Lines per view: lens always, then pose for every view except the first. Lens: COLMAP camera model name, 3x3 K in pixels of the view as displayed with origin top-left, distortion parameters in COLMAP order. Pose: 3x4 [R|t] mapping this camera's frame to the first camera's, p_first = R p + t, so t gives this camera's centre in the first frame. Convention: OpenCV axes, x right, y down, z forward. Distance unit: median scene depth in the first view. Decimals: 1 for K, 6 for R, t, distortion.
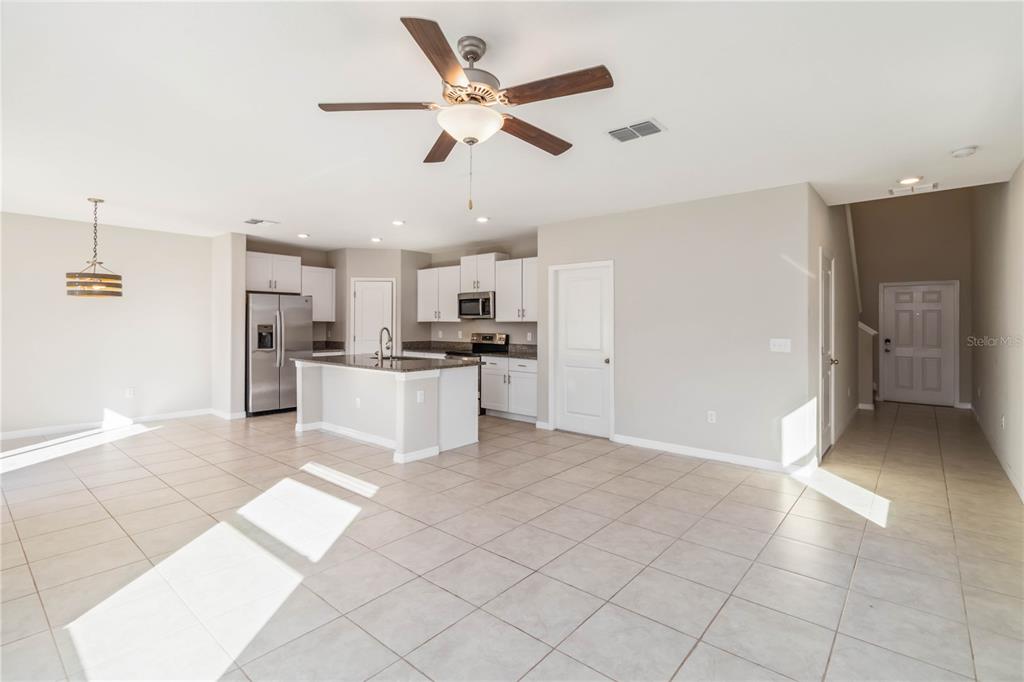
lens RADIAL K [[479.1, 0, 519.4], [0, 479.1, 322.0], [0, 0, 1]] dist [-0.000550, 0.000438]
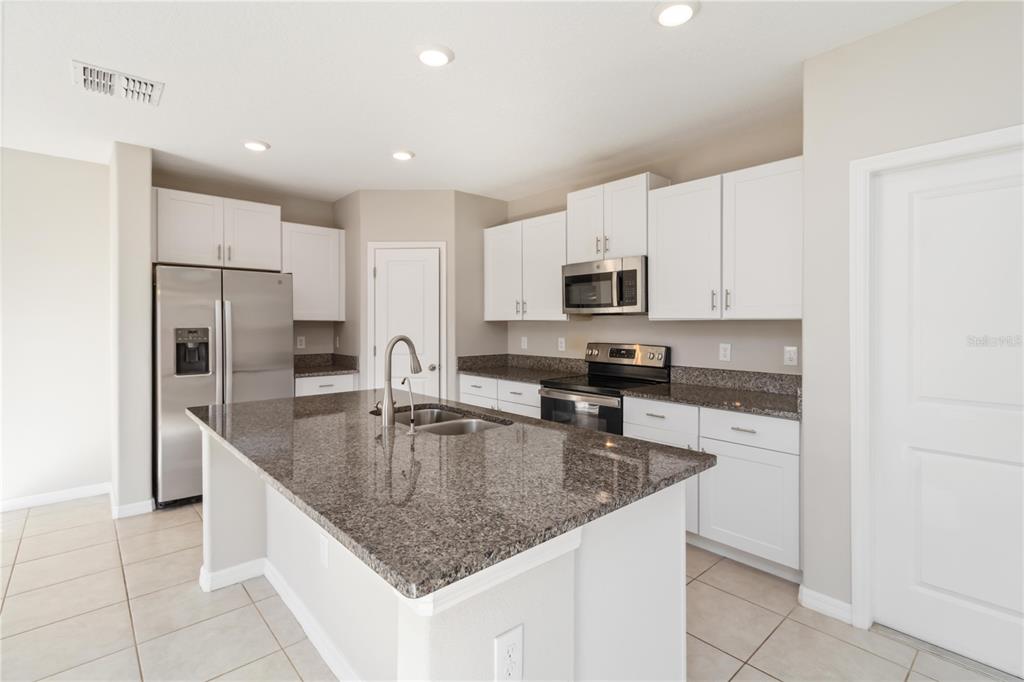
lens RADIAL K [[479.1, 0, 519.4], [0, 479.1, 322.0], [0, 0, 1]] dist [-0.000550, 0.000438]
pose [[0.991323, -0.003402, -0.131406, -0.127605], [0.003580, 0.999993, 0.001118, 0.000630], [0.131401, -0.001578, 0.991328, 0.583669]]
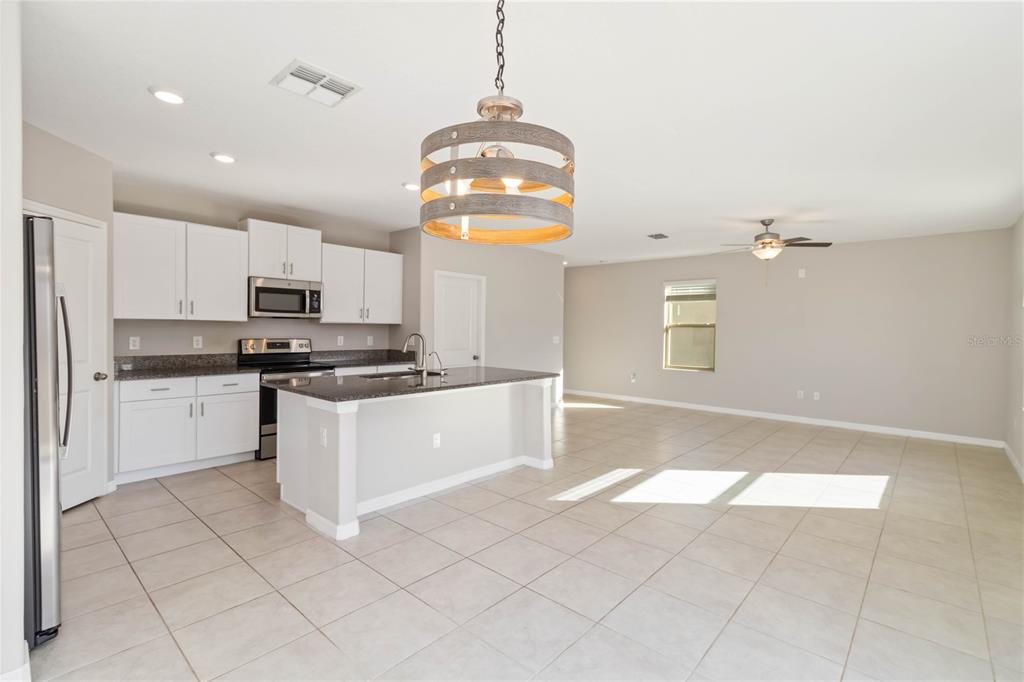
lens RADIAL K [[472.4, 0, 510.2], [0, 472.4, 335.8], [0, 0, 1]] dist [0.000262, -0.012320]
pose [[0.034082, -0.015835, 0.999294, -0.888305], [-0.013373, 0.999778, 0.016299, 0.004734], [-0.999330, -0.013919, 0.033863, 0.758758]]
